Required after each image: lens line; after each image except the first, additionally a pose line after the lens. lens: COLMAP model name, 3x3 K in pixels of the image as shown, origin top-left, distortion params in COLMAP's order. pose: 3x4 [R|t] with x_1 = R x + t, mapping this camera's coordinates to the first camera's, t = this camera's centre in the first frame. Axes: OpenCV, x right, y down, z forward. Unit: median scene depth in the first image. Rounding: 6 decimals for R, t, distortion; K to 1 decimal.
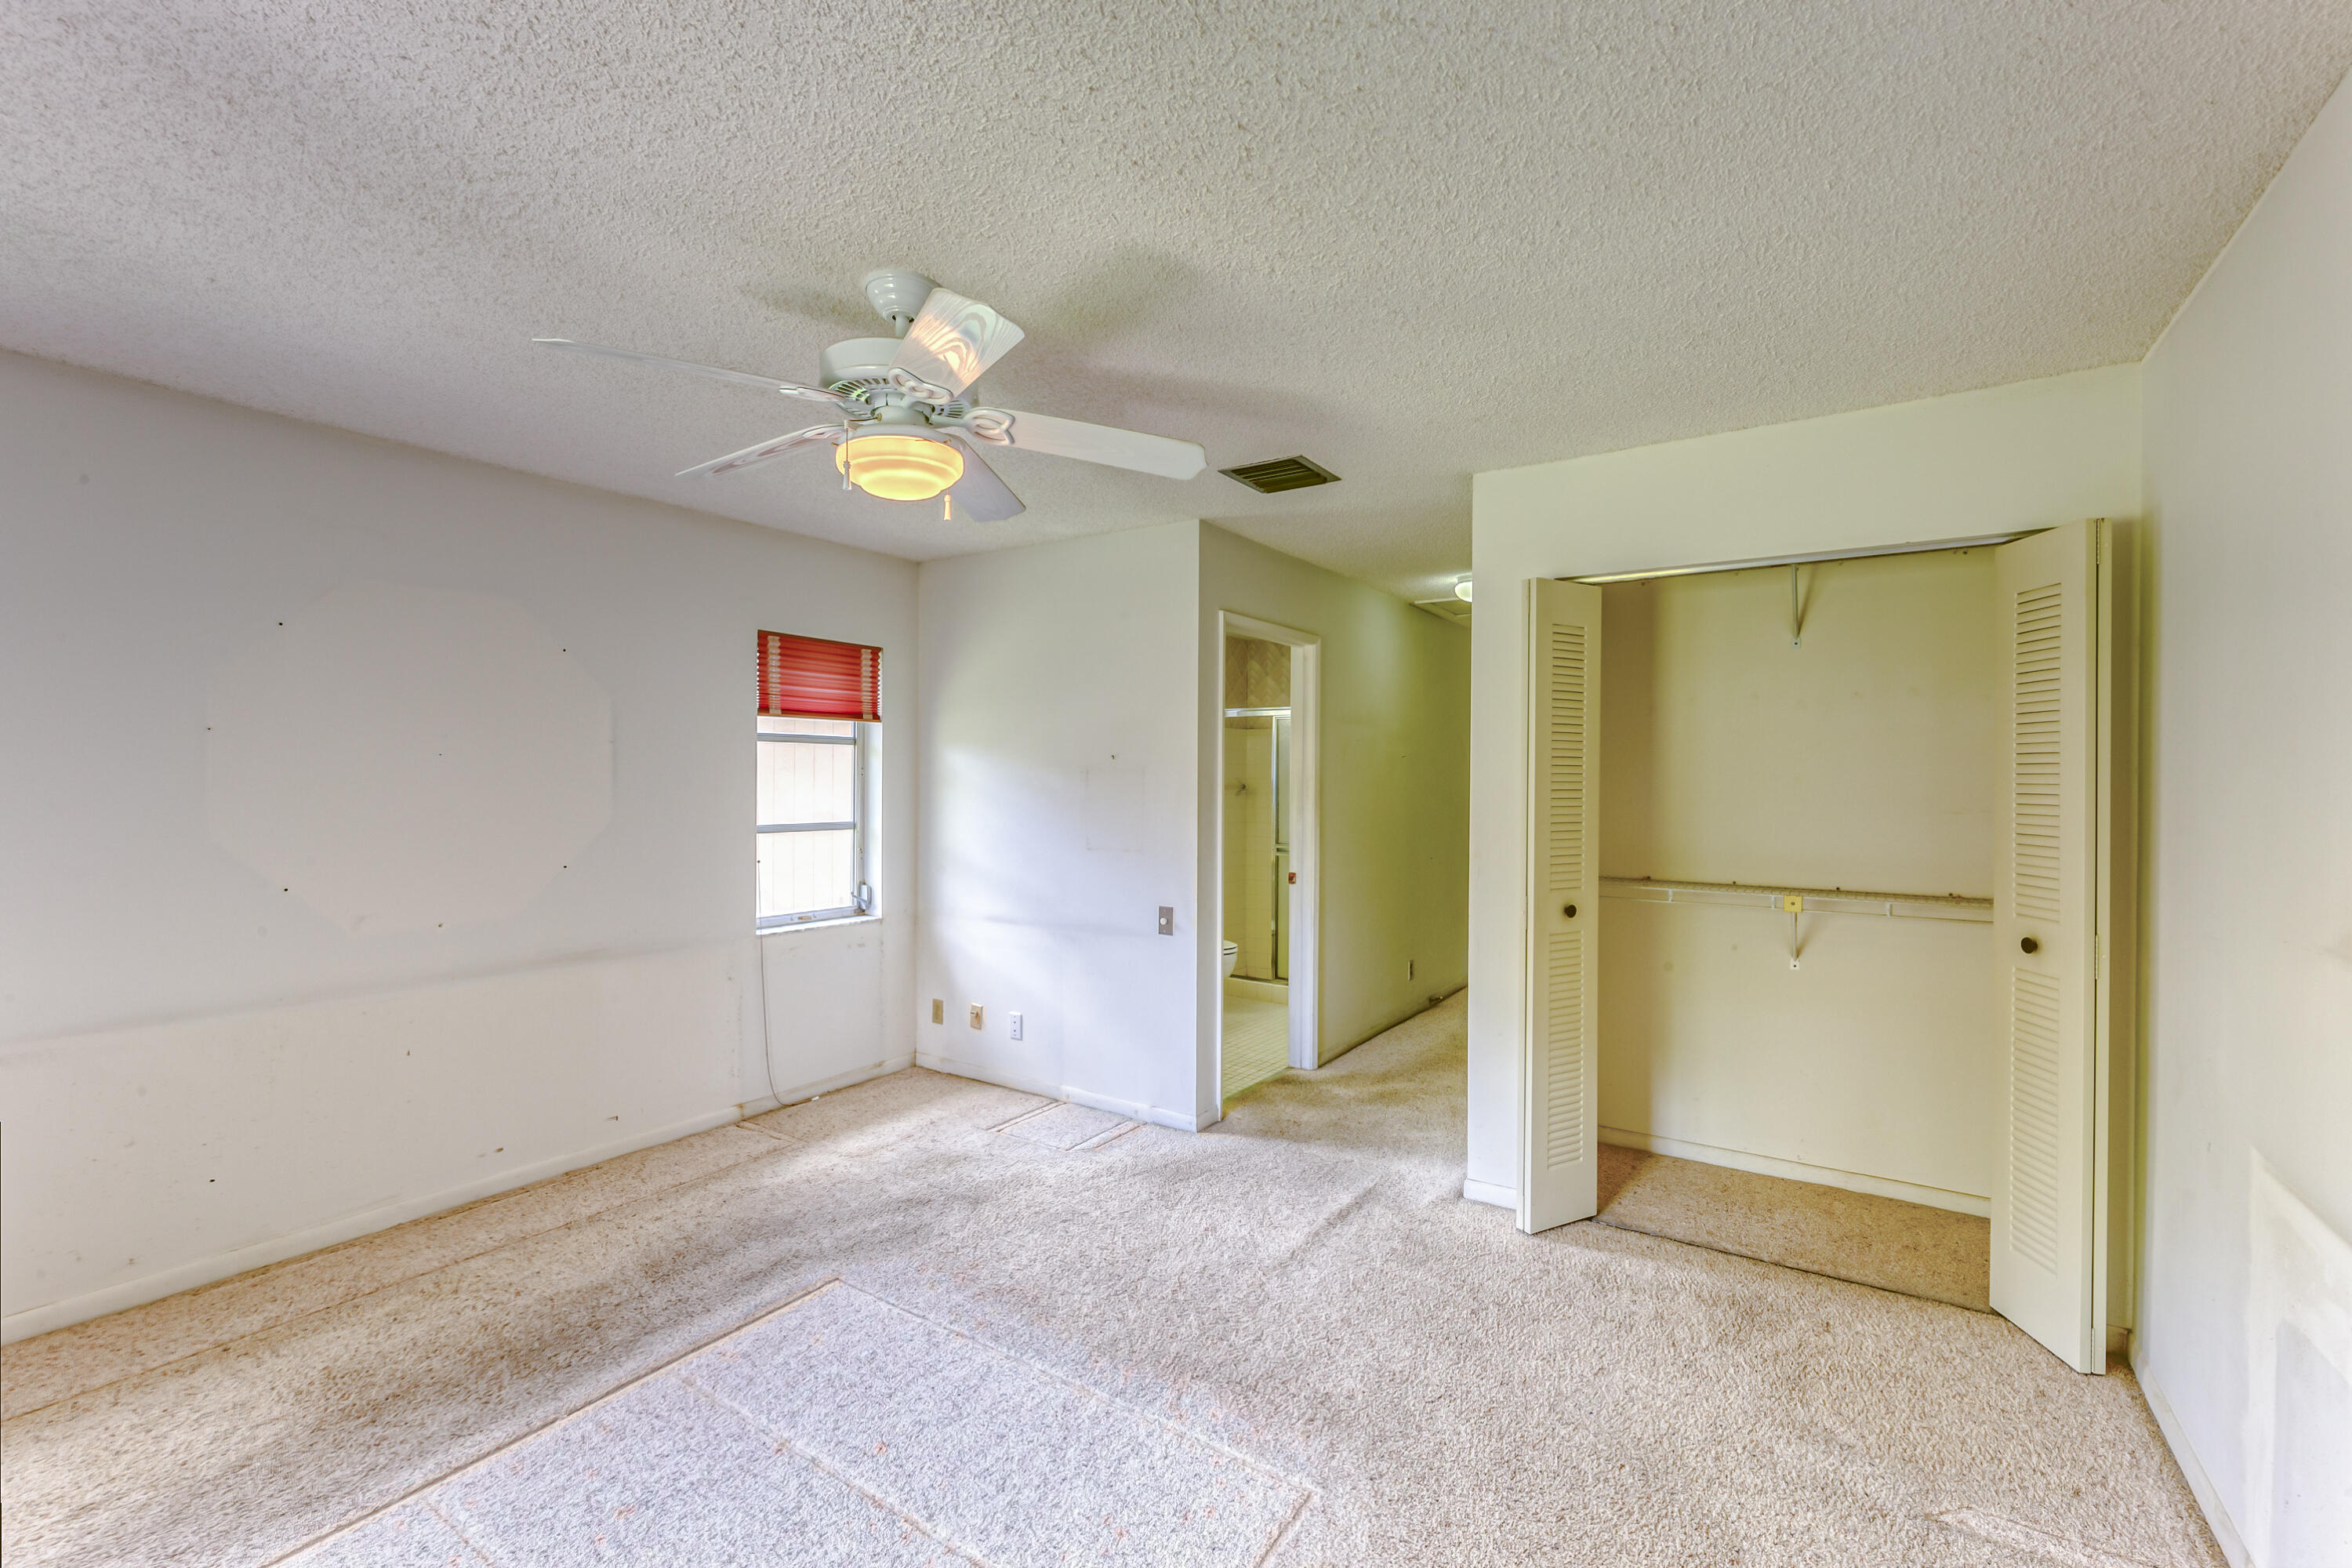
lens RADIAL K [[993.2, 0, 1177.1], [0, 993.2, 780.7], [0, 0, 1]] dist [-0.002865, -0.000434]
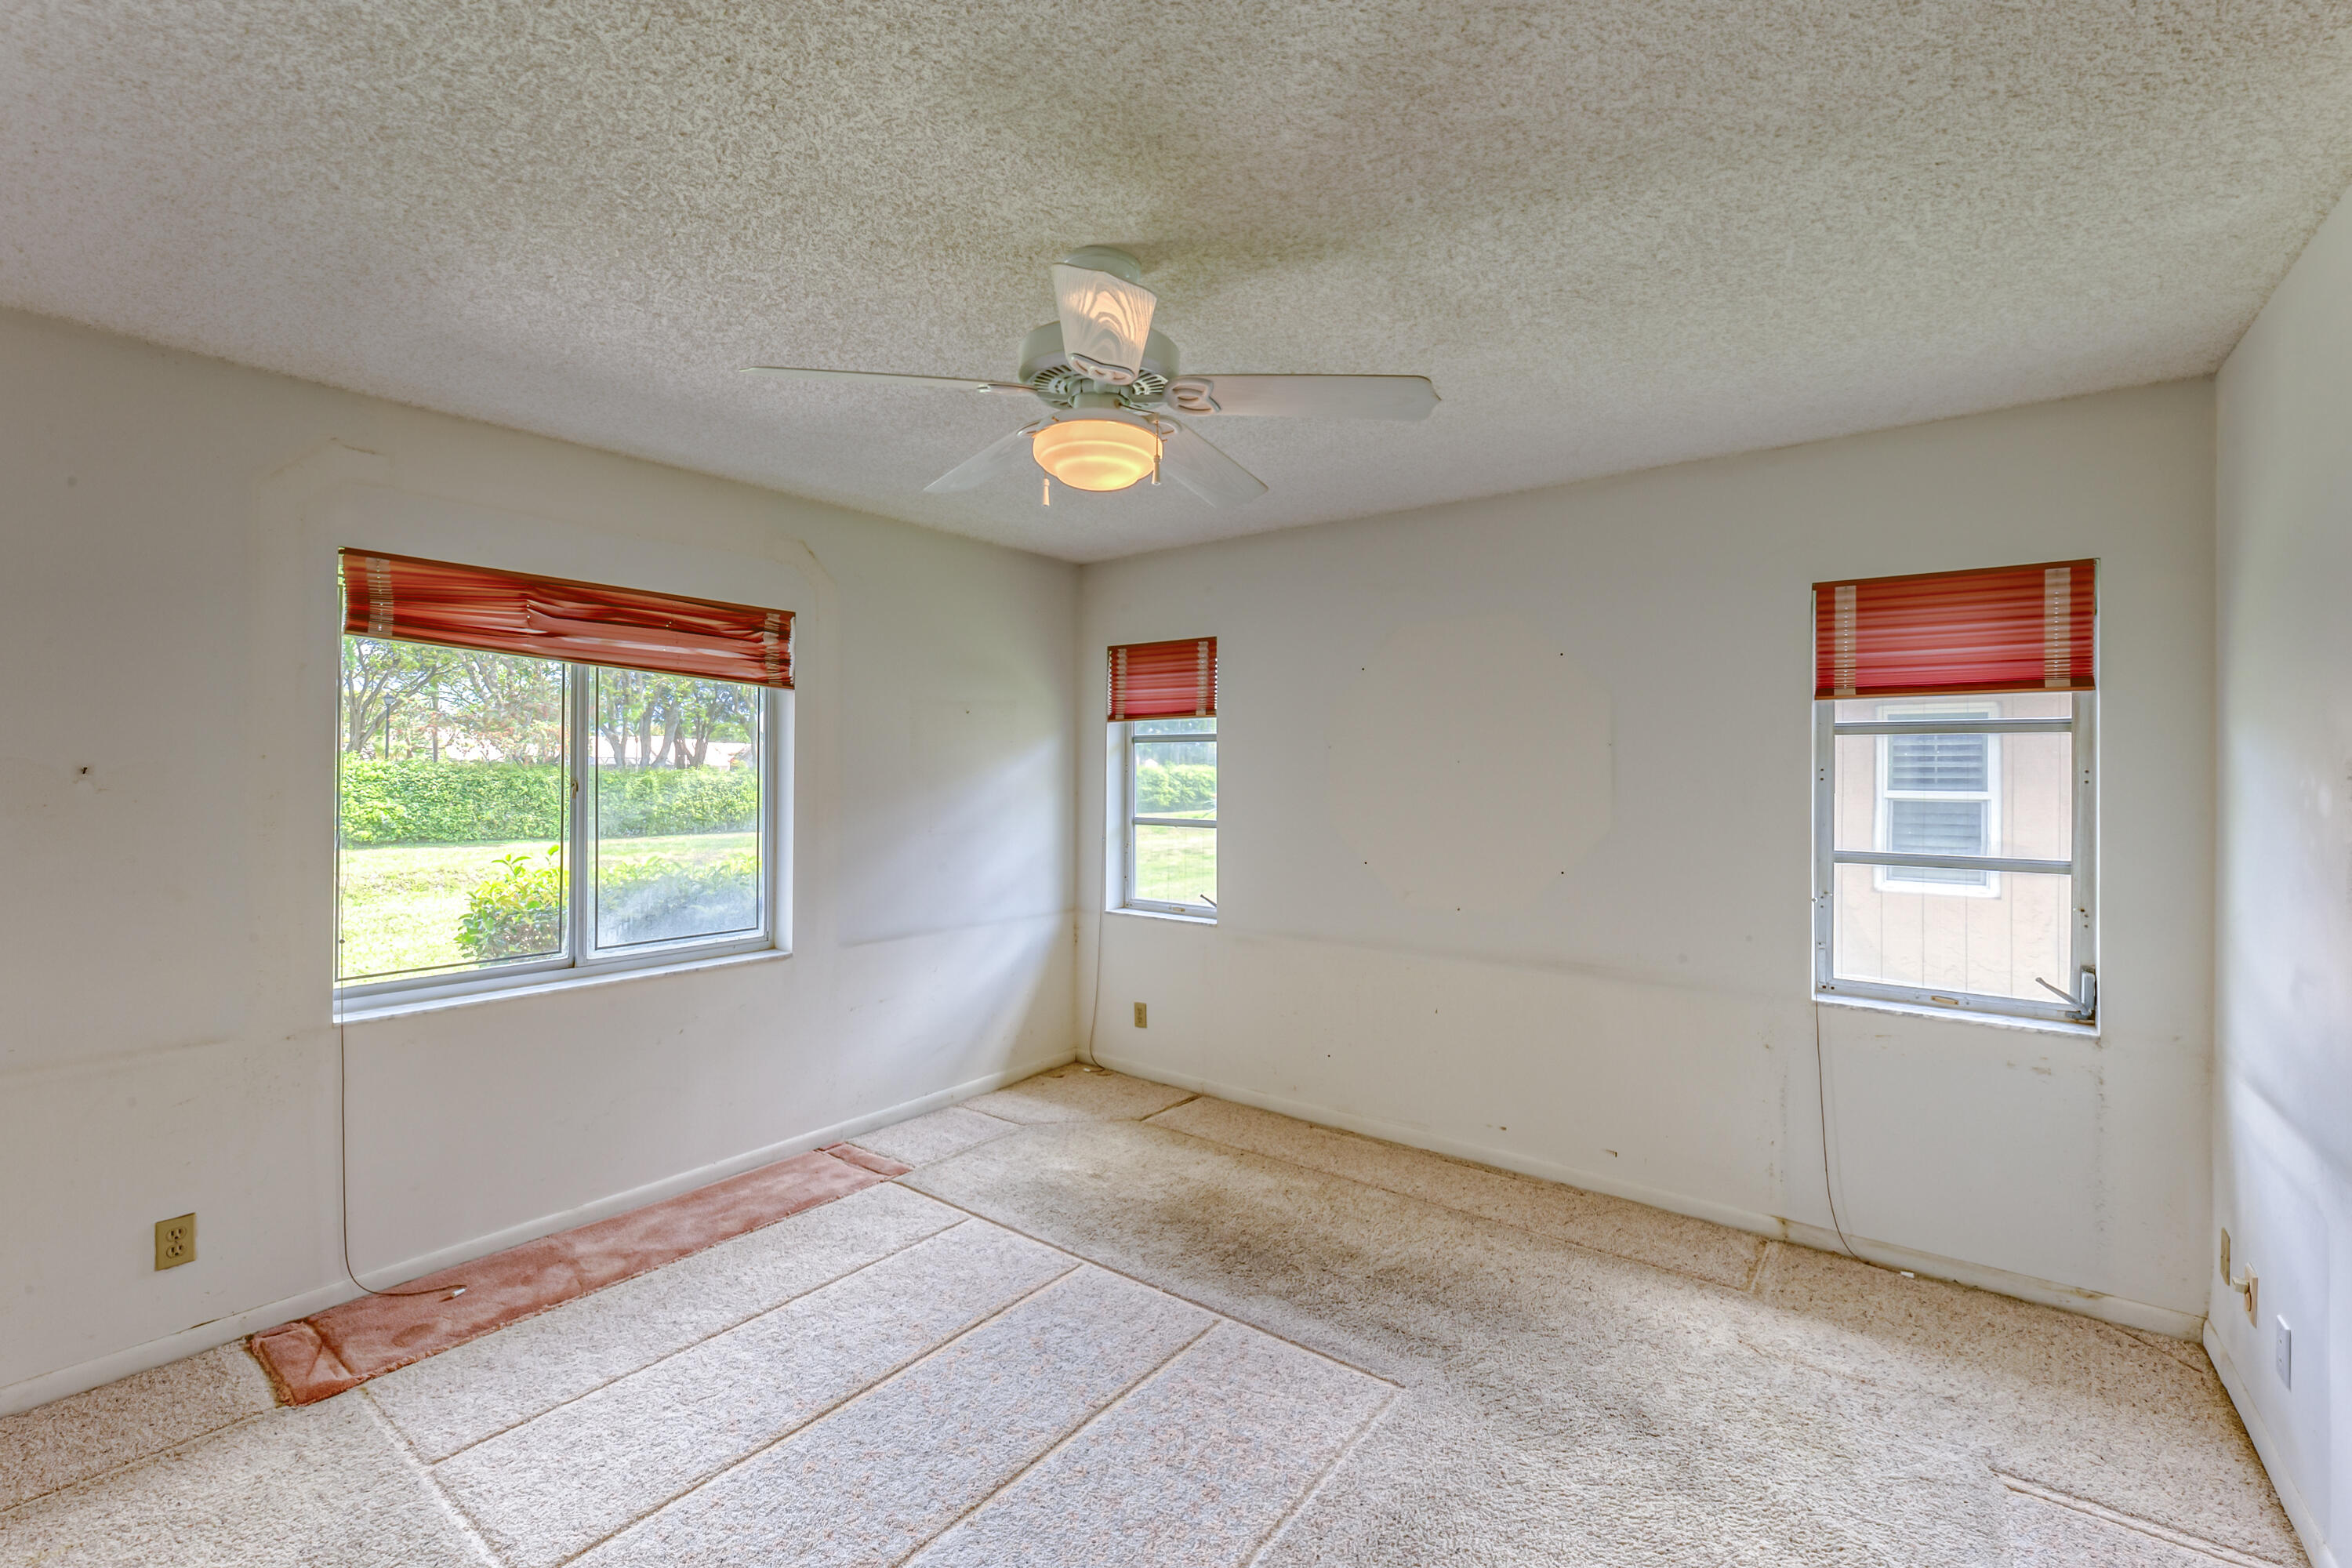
lens RADIAL K [[993.2, 0, 1178.7], [0, 993.2, 769.0], [0, 0, 1]] dist [-0.002865, -0.000434]
pose [[-0.064495, -0.008491, -0.997882, 0.346814], [-0.011560, 0.999903, -0.007761, -0.003831], [0.997851, 0.011035, -0.064587, 0.596551]]
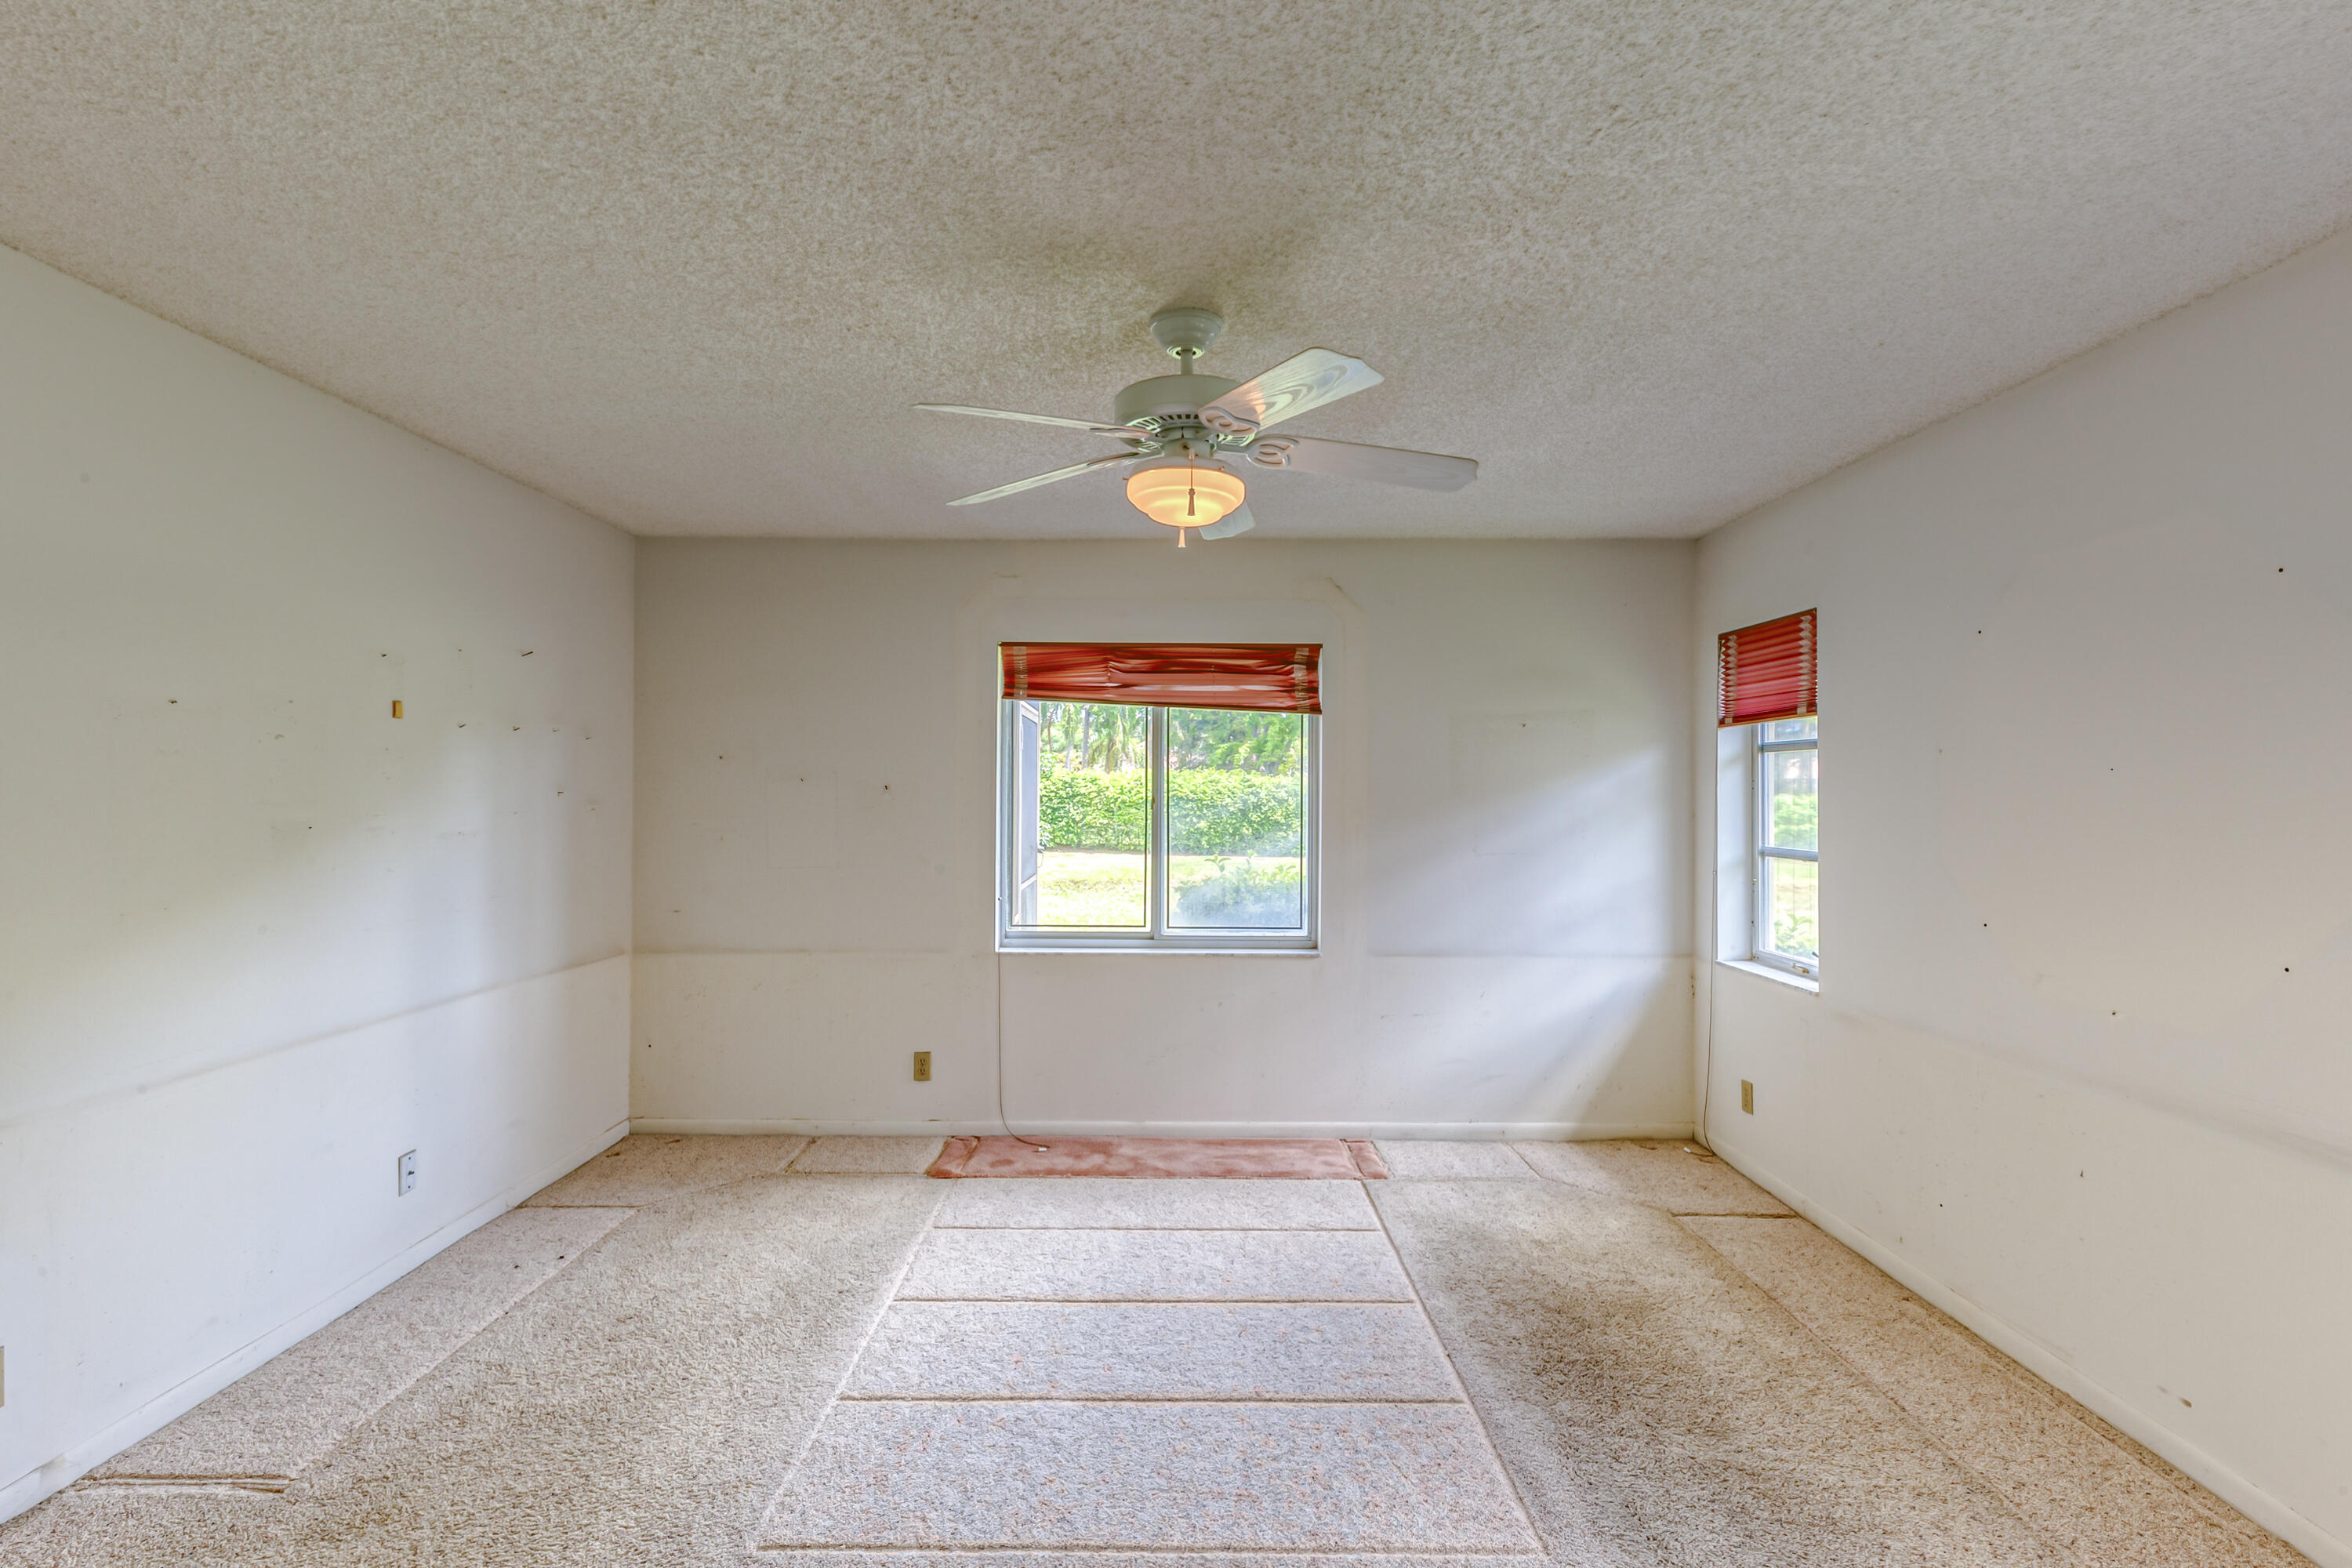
lens RADIAL K [[1072.5, 0, 1166.2], [0, 1072.5, 786.0], [0, 0, 1]] dist [-0.001486, -0.001032]
pose [[-0.834683, -0.010198, -0.550636, 0.185840], [-0.011804, 0.999930, -0.000625, -0.004777], [0.550604, 0.005978, -0.834745, 1.007158]]
